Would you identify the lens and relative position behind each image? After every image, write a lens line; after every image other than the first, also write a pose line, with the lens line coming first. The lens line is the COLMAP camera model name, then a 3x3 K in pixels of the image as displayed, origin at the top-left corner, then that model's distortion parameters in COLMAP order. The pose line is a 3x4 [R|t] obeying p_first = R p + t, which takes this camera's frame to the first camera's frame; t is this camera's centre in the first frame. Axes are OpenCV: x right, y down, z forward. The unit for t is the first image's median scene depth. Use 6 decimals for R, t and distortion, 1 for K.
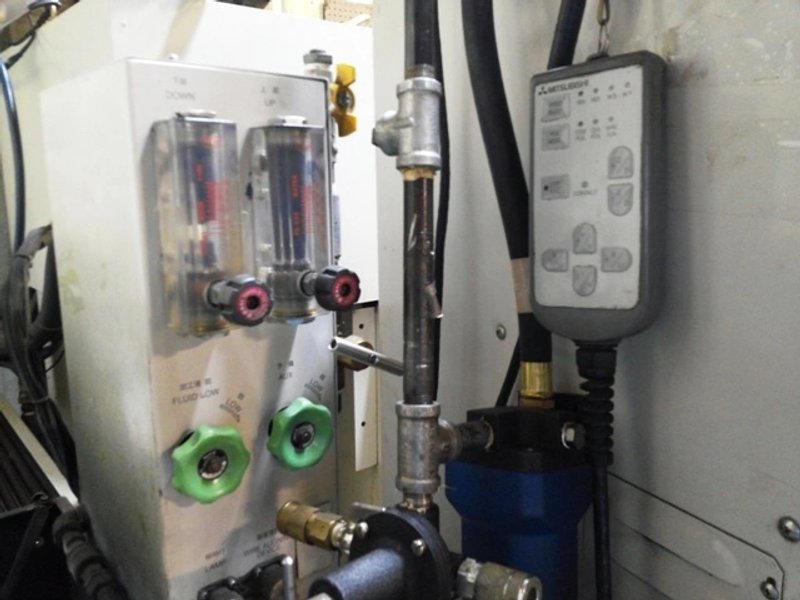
lens RADIAL K [[662.7, 0, 400.1], [0, 662.7, 284.1], [0, 0, 1]] dist [0.100248, -0.207377]
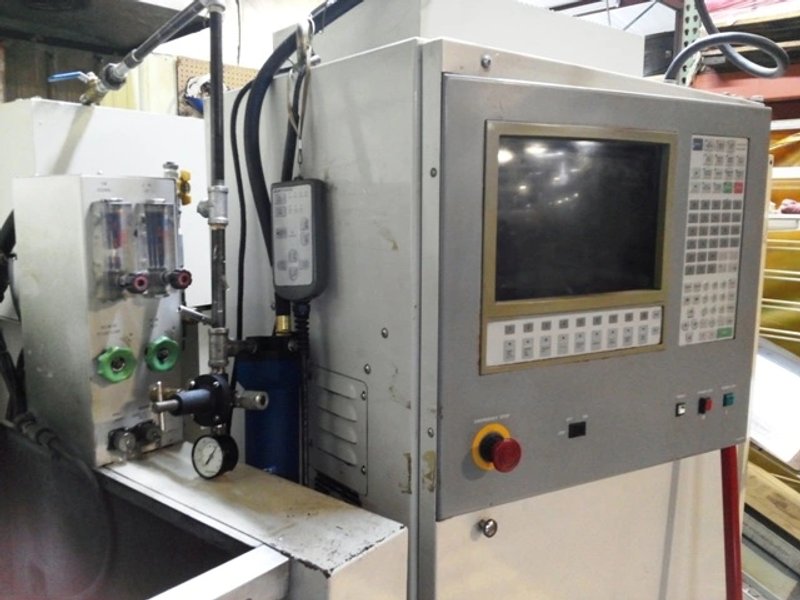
lens RADIAL K [[662.7, 0, 400.1], [0, 662.7, 284.1], [0, 0, 1]] dist [0.100248, -0.207377]
pose [[0.979028, -0.009238, 0.203514, 0.156863], [0.018114, 0.998962, -0.041794, 0.123479], [-0.202917, 0.044604, 0.978180, -1.228053]]
